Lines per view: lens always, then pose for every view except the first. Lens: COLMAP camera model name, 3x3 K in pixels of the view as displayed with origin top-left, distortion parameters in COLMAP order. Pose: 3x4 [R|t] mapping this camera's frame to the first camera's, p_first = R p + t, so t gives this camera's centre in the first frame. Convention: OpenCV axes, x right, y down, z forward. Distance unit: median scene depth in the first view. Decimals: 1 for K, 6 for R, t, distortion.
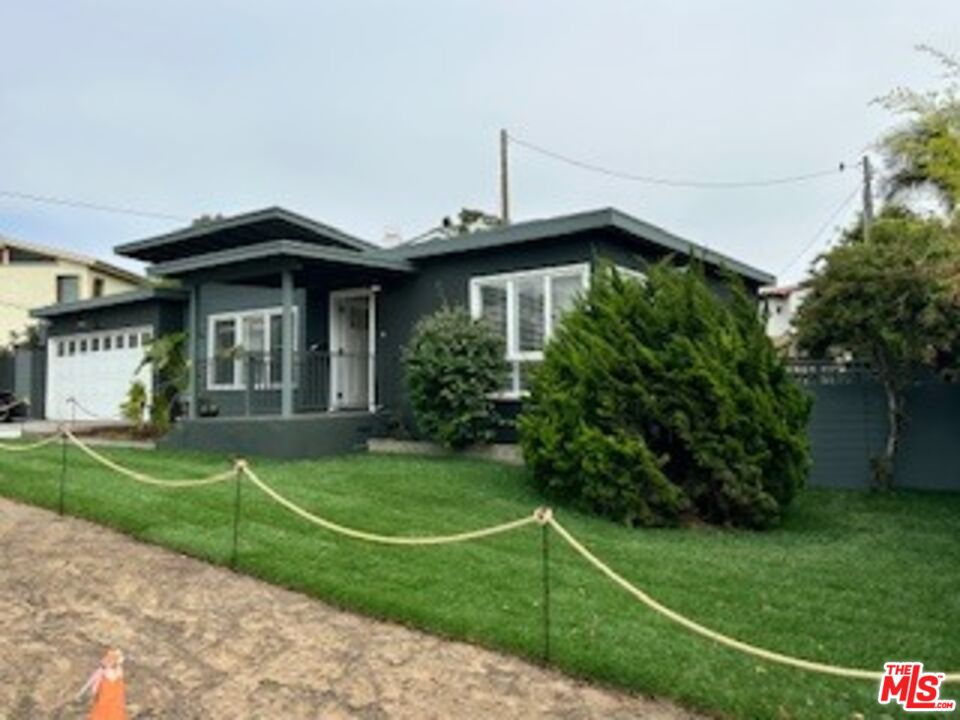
lens RADIAL K [[723.4, 0, 483.5], [0, 723.4, 349.1], [0, 0, 1]] dist [0.119807, -0.172042]
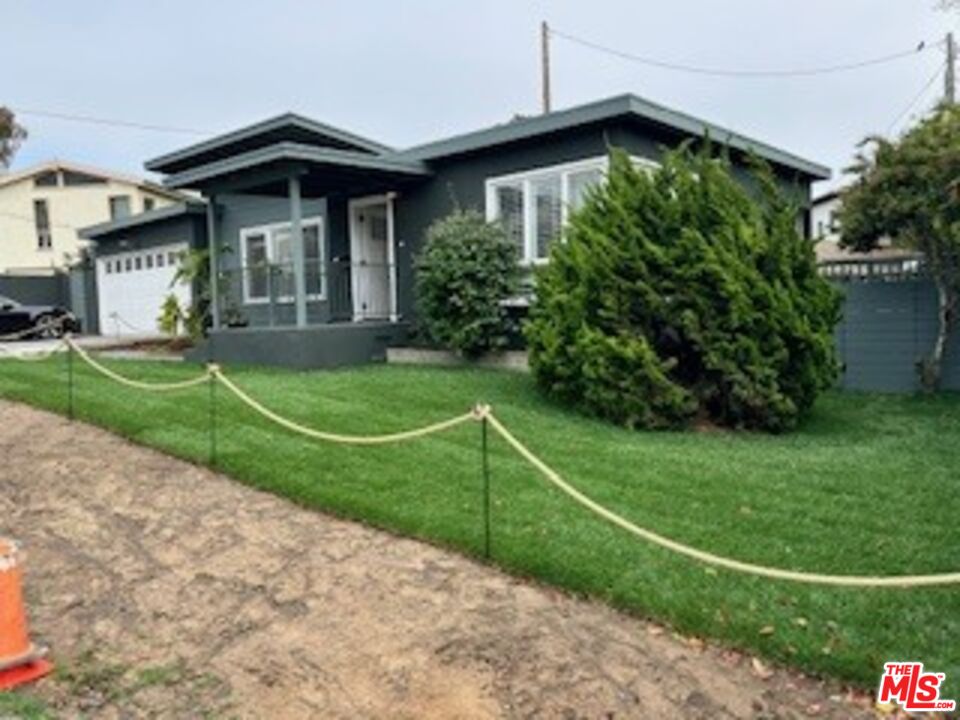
lens RADIAL K [[715.6, 0, 484.1], [0, 715.6, 352.0], [0, 0, 1]] dist [0.113260, -0.161091]
pose [[0.995288, -0.013440, -0.096031, 0.092618], [0.024487, 0.993087, 0.114799, 0.025275], [0.093825, -0.116610, 0.988736, 0.052621]]
